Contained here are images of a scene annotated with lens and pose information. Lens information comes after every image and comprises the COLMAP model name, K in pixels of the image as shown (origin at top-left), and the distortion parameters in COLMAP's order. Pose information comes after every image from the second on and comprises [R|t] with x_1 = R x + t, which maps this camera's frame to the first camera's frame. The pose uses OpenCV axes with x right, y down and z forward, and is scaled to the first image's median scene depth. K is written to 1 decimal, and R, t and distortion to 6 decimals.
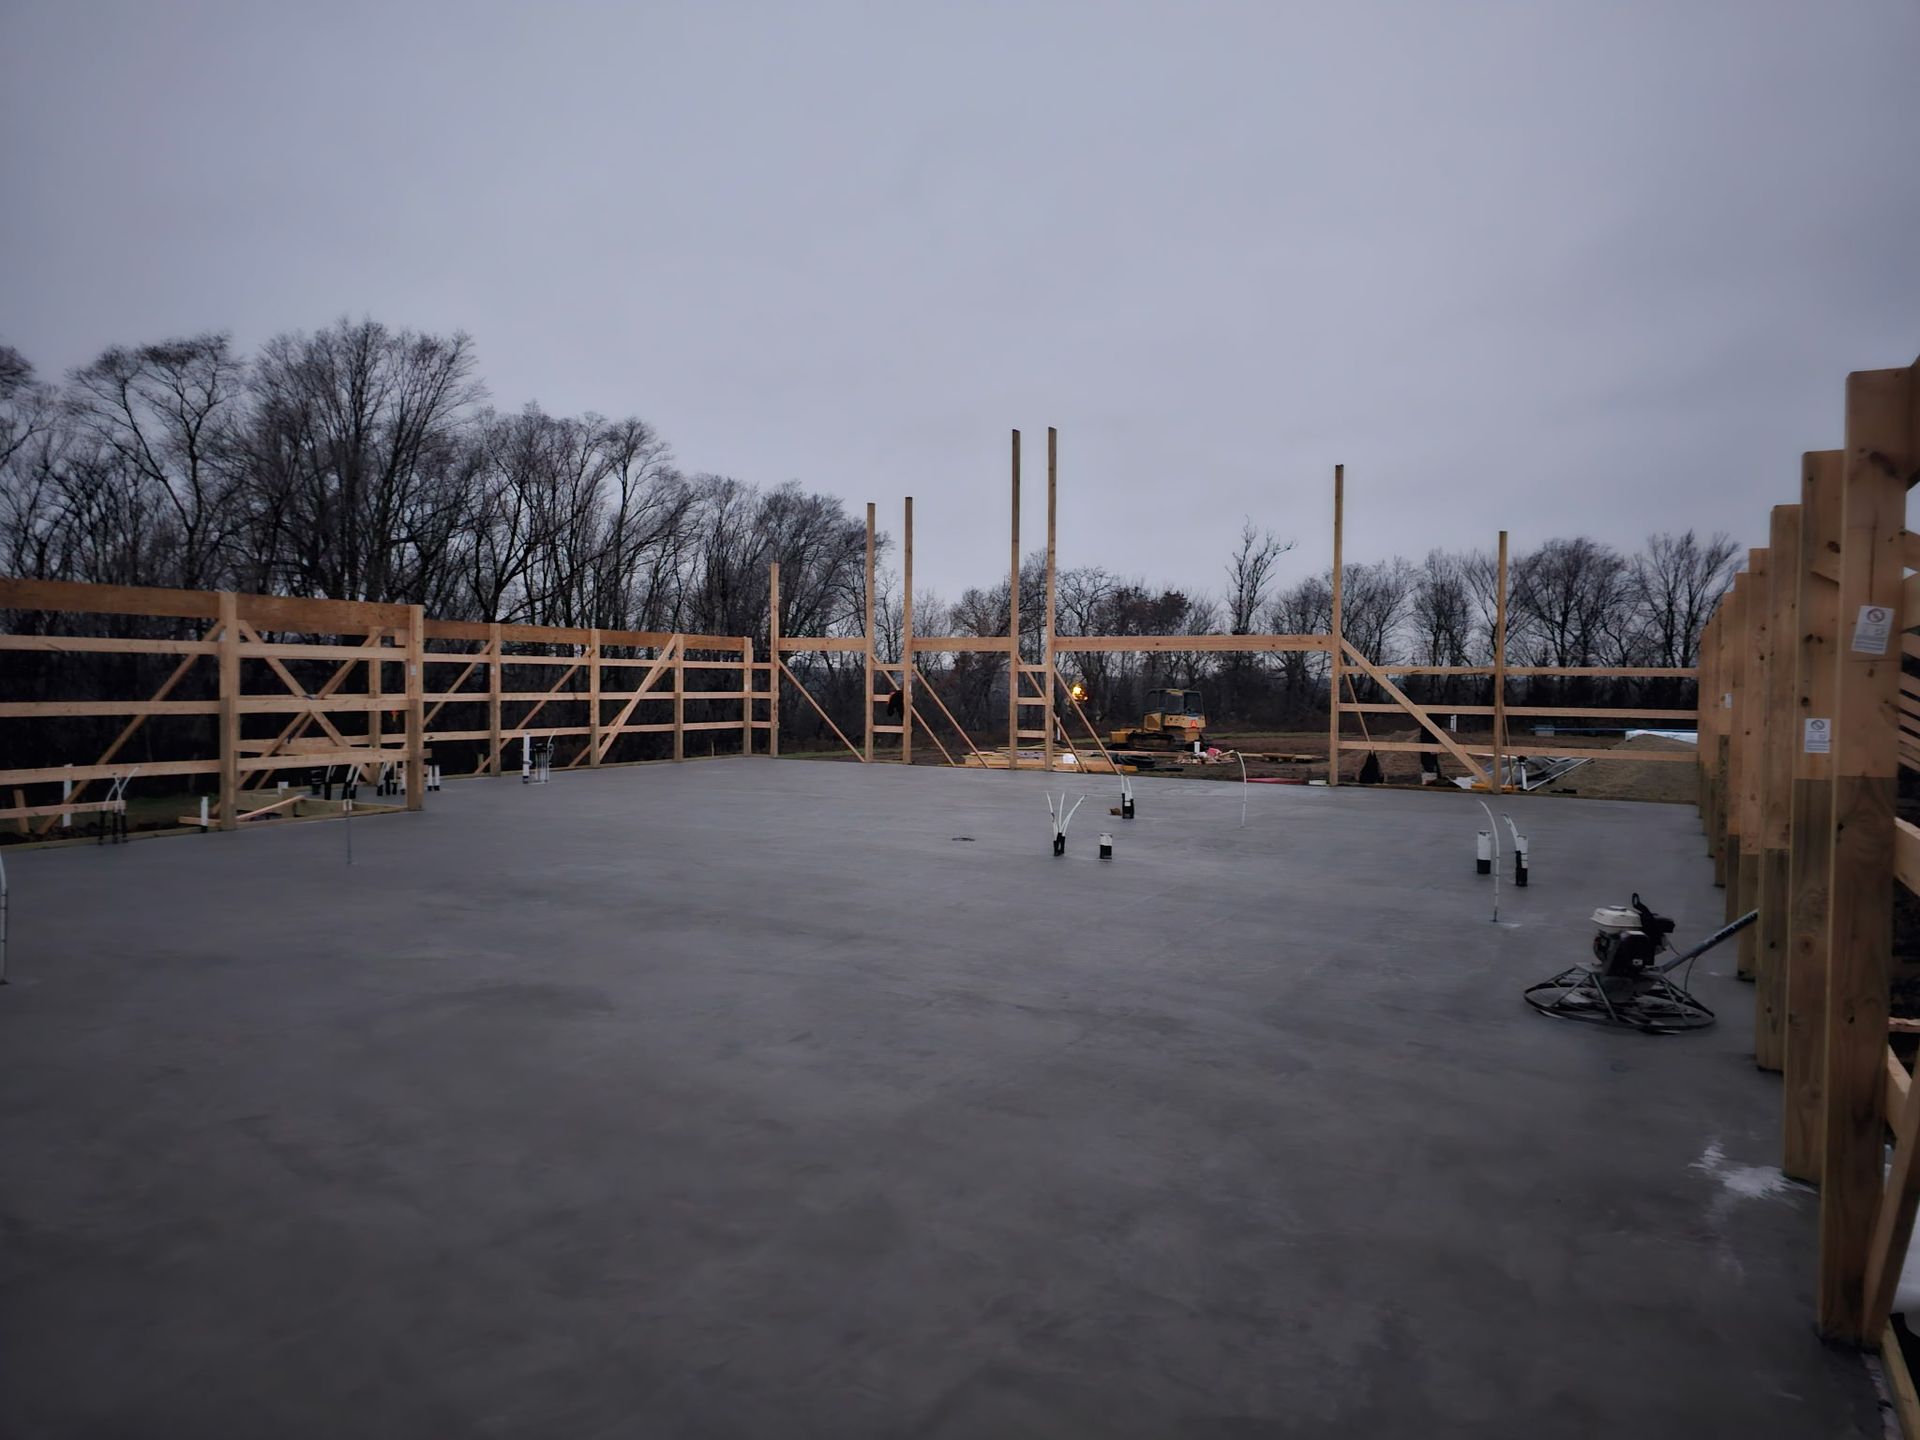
lens RADIAL K [[1342.0, 0, 957.8], [0, 1342.0, 697.7], [0, 0, 1]] dist [0.084326, -0.065510]
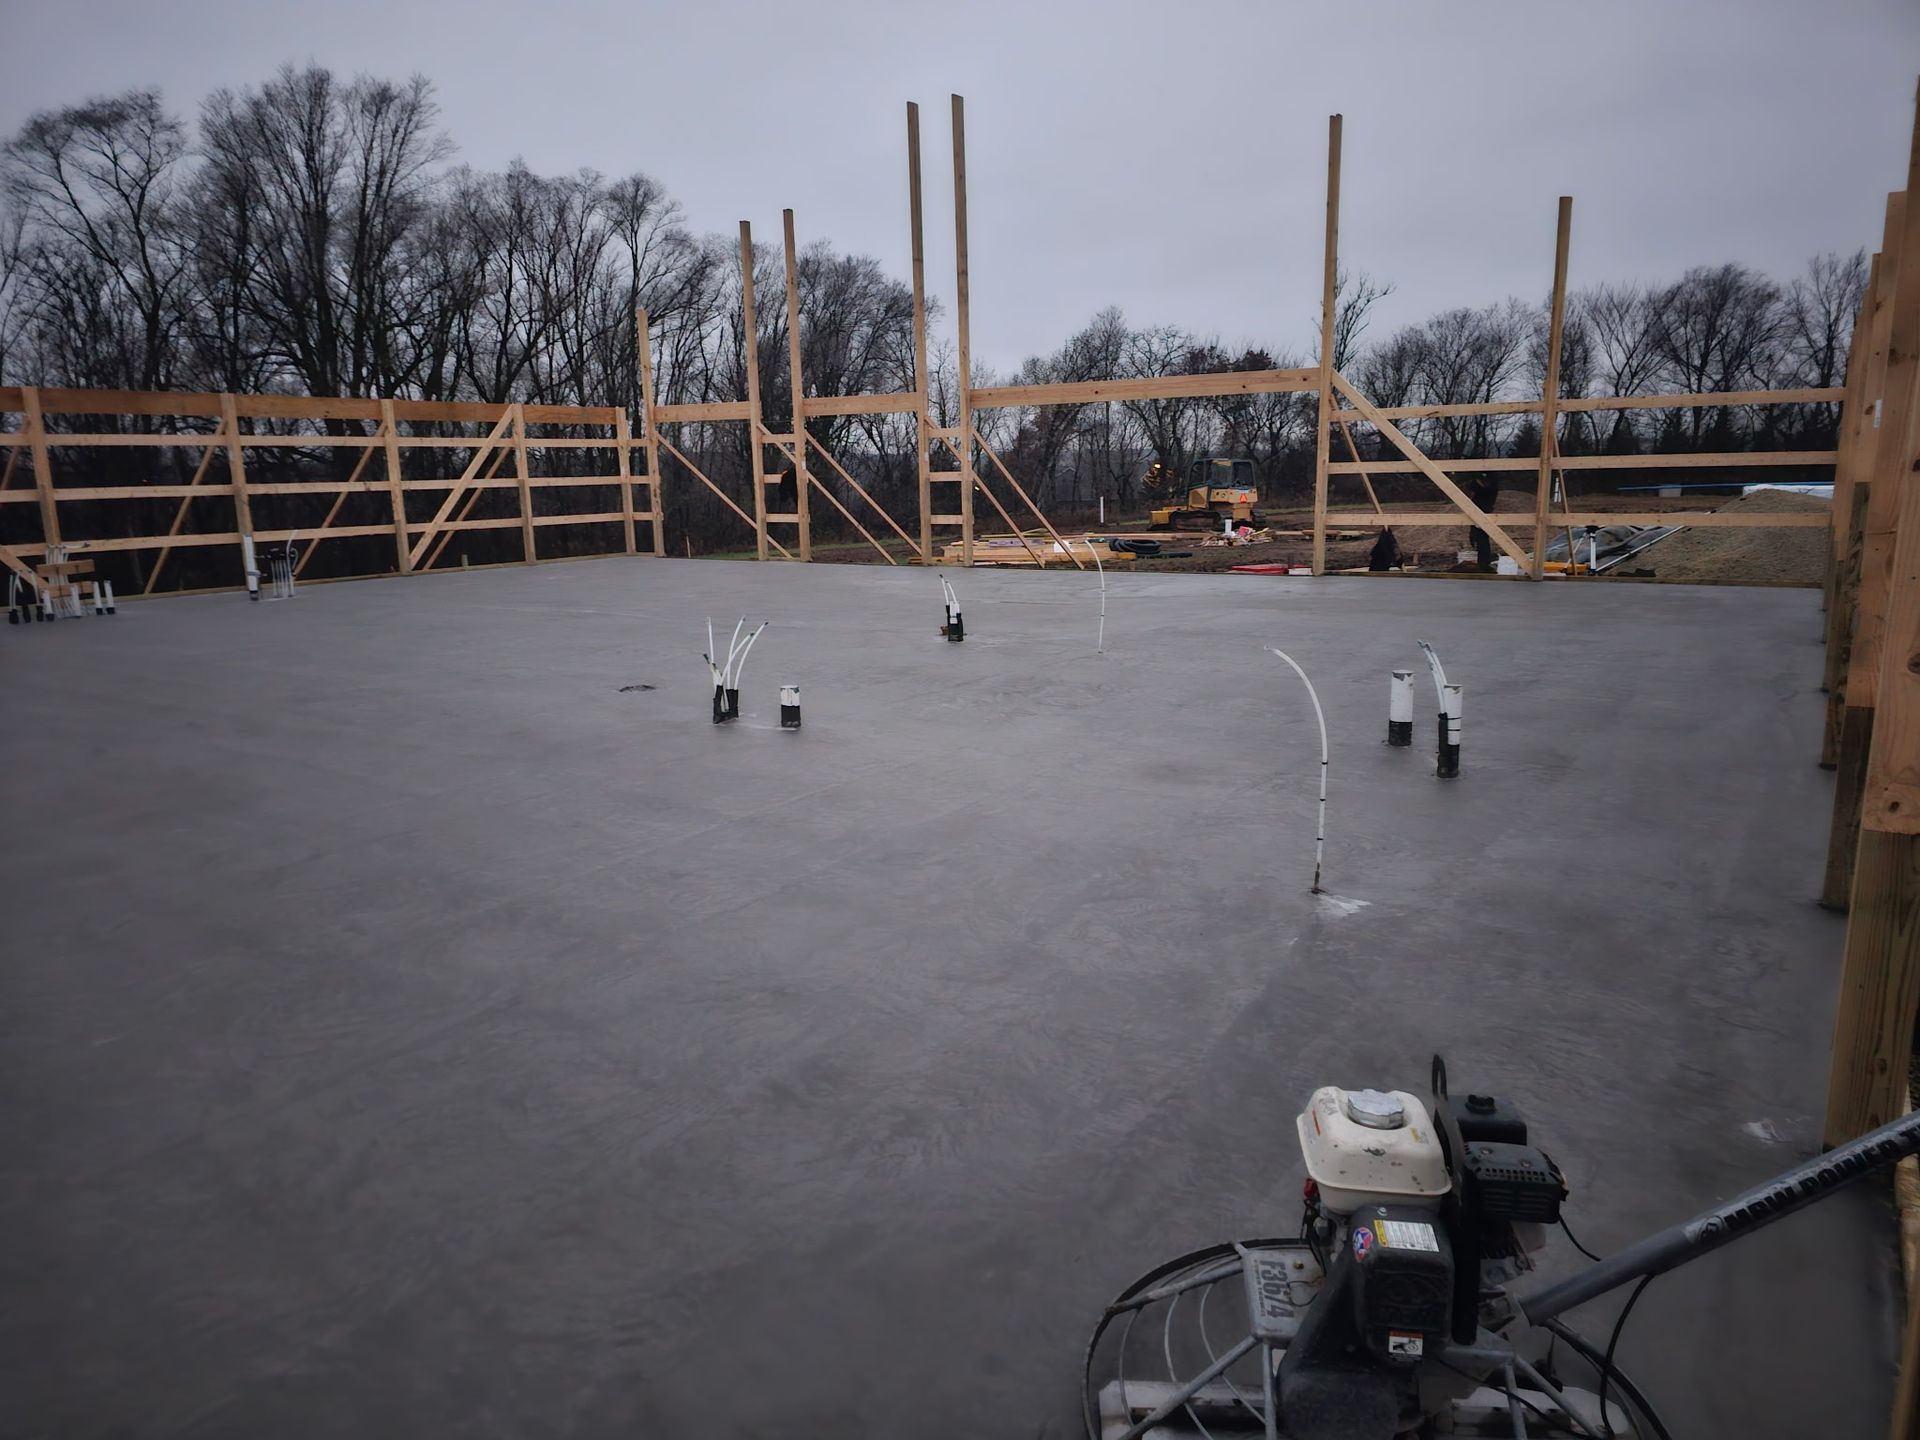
lens RADIAL K [[1311.1, 0, 960.0], [0, 1311.1, 720.0], [0, 0, 1]] dist [0.055147, -0.035717]
pose [[0.995710, -0.017089, -0.090937, 0.065275], [0.033030, 0.983691, 0.176807, 0.003736], [0.086432, -0.179052, 0.980036, 0.113810]]
